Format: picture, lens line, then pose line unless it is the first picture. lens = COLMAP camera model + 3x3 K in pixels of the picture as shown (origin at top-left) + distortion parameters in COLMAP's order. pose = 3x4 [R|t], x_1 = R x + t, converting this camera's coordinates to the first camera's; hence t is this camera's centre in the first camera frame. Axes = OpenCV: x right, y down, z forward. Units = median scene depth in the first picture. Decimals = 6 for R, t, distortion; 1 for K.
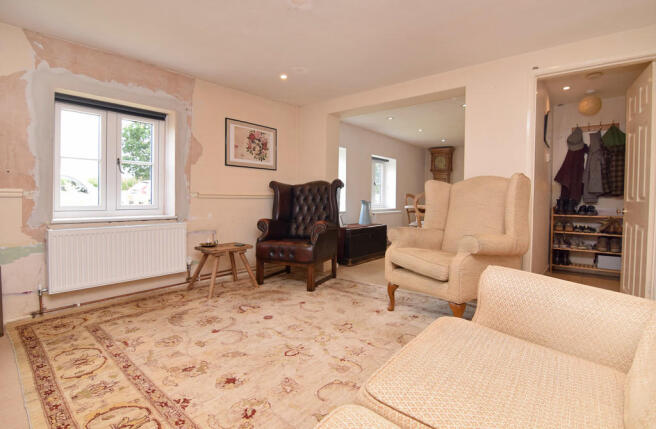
lens RADIAL K [[325.4, 0, 329.0], [0, 325.4, 202.4], [0, 0, 1]] dist [-0.002046, -0.000502]
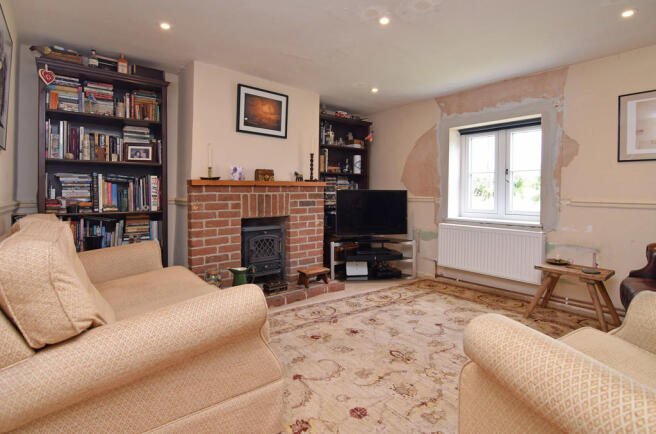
lens RADIAL K [[337.2, 0, 331.0], [0, 337.2, 193.3], [0, 0, 1]] dist [-0.017290, -0.000257]
pose [[-0.190382, -0.009113, -0.981668, 0.775825], [-0.029680, 0.999553, -0.003523, -0.034127], [0.981261, 0.028465, -0.190568, 0.771375]]
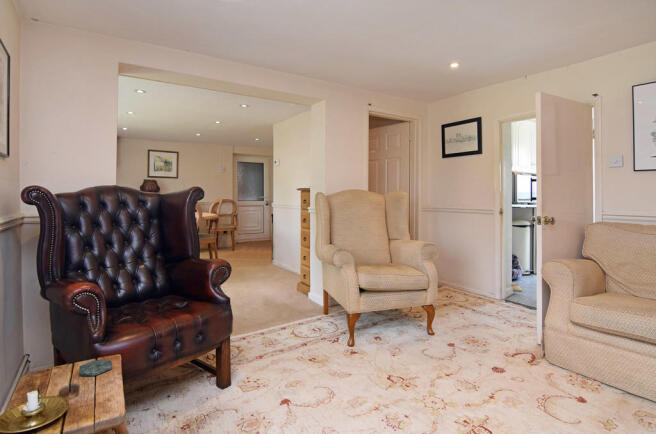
lens RADIAL K [[345.4, 0, 328.2], [0, 345.4, 190.2], [0, 0, 1]] dist [-0.001078, -0.000700]
pose [[0.284393, 0.002914, 0.958703, -0.775948], [0.019974, 0.999760, -0.008964, -0.079731], [-0.958500, 0.021699, 0.284267, 0.865702]]
